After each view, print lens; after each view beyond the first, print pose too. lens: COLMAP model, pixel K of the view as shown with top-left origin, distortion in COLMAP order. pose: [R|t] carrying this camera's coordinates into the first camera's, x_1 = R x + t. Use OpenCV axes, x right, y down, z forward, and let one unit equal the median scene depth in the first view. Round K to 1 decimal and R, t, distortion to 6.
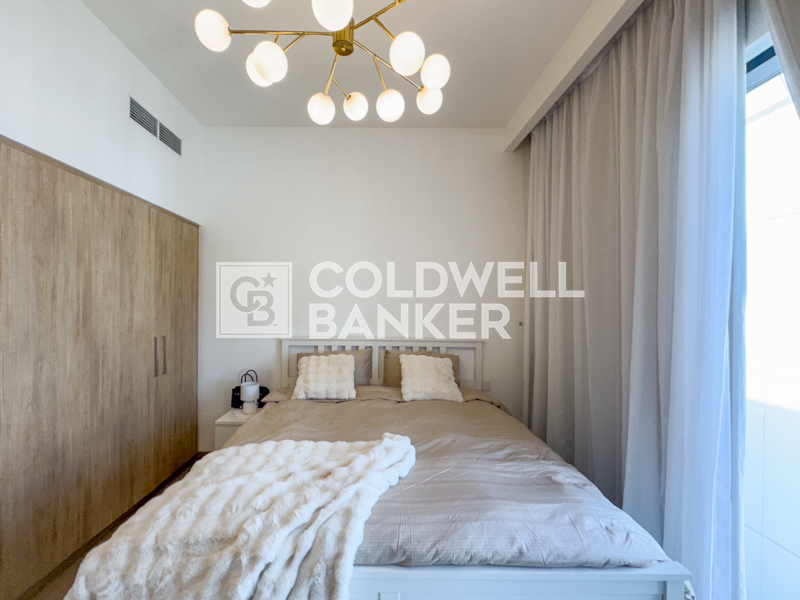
lens RADIAL K [[328.2, 0, 406.0], [0, 328.2, 299.1], [0, 0, 1]] dist [0.000601, 0.000025]
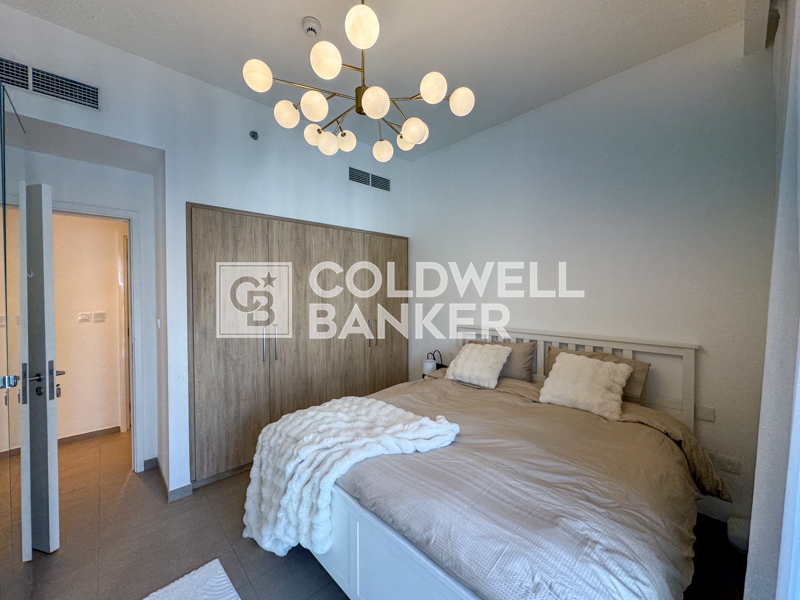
lens RADIAL K [[326.1, 0, 400.3], [0, 326.1, 289.4], [0, 0, 1]] dist [0.001858, 0.000107]
pose [[0.681996, -0.020476, -0.731069, 0.591892], [0.026059, 0.999654, -0.003689, -0.019364], [0.730891, -0.016535, 0.682294, 0.130194]]
